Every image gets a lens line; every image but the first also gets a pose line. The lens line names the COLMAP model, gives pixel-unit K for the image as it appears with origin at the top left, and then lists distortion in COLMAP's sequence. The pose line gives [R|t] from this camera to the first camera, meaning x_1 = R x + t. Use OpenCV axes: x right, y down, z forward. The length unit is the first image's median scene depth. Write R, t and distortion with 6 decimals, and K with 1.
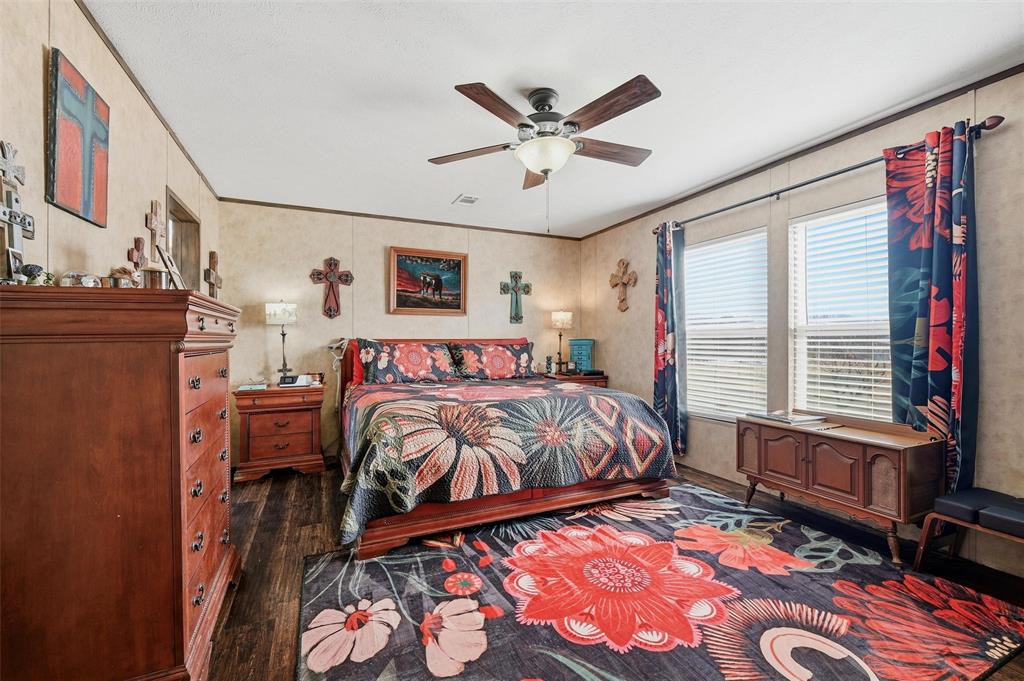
lens RADIAL K [[421.6, 0, 513.2], [0, 421.6, 339.5], [0, 0, 1]] dist [-0.002368, 0.000623]
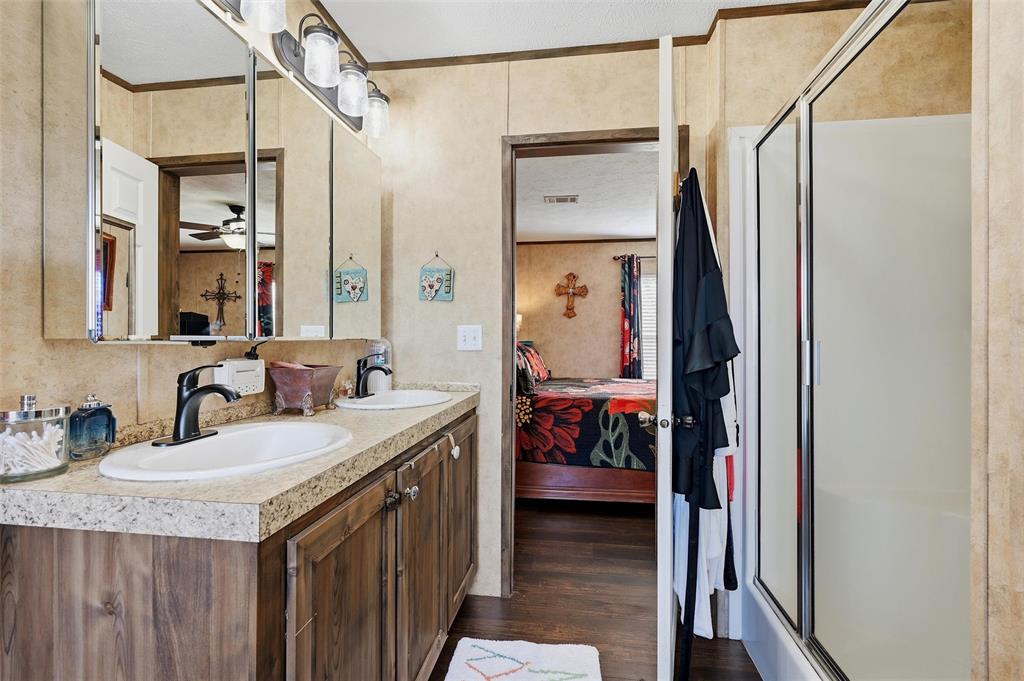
lens RADIAL K [[456.8, 0, 517.3], [0, 456.8, 340.3], [0, 0, 1]] dist [-0.002857, 0.001190]
pose [[0.547413, 0.004897, 0.836848, -1.039969], [-0.005131, 0.999984, -0.002496, 0.000348], [-0.836847, -0.002928, 0.547429, 0.507931]]
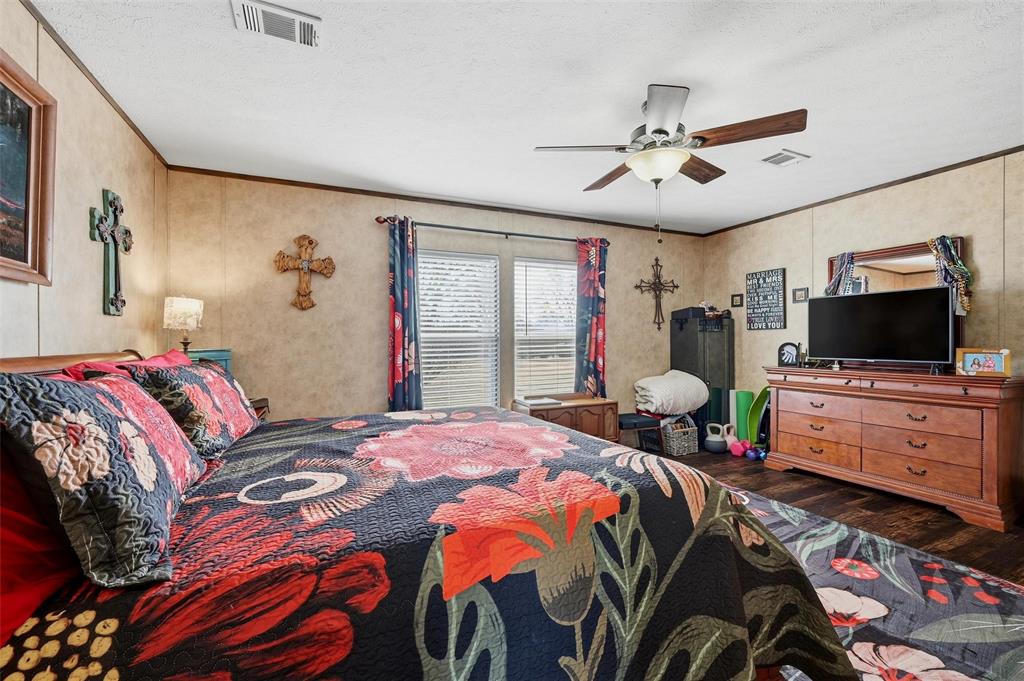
lens RADIAL K [[421.6, 0, 511.1], [0, 421.6, 339.1], [0, 0, 1]] dist [-0.002368, 0.000623]
pose [[0.008442, 0.005120, 0.999951, -0.526074], [0.008150, 0.999953, -0.005189, -0.011340], [-0.999931, 0.008194, 0.008400, 0.764242]]
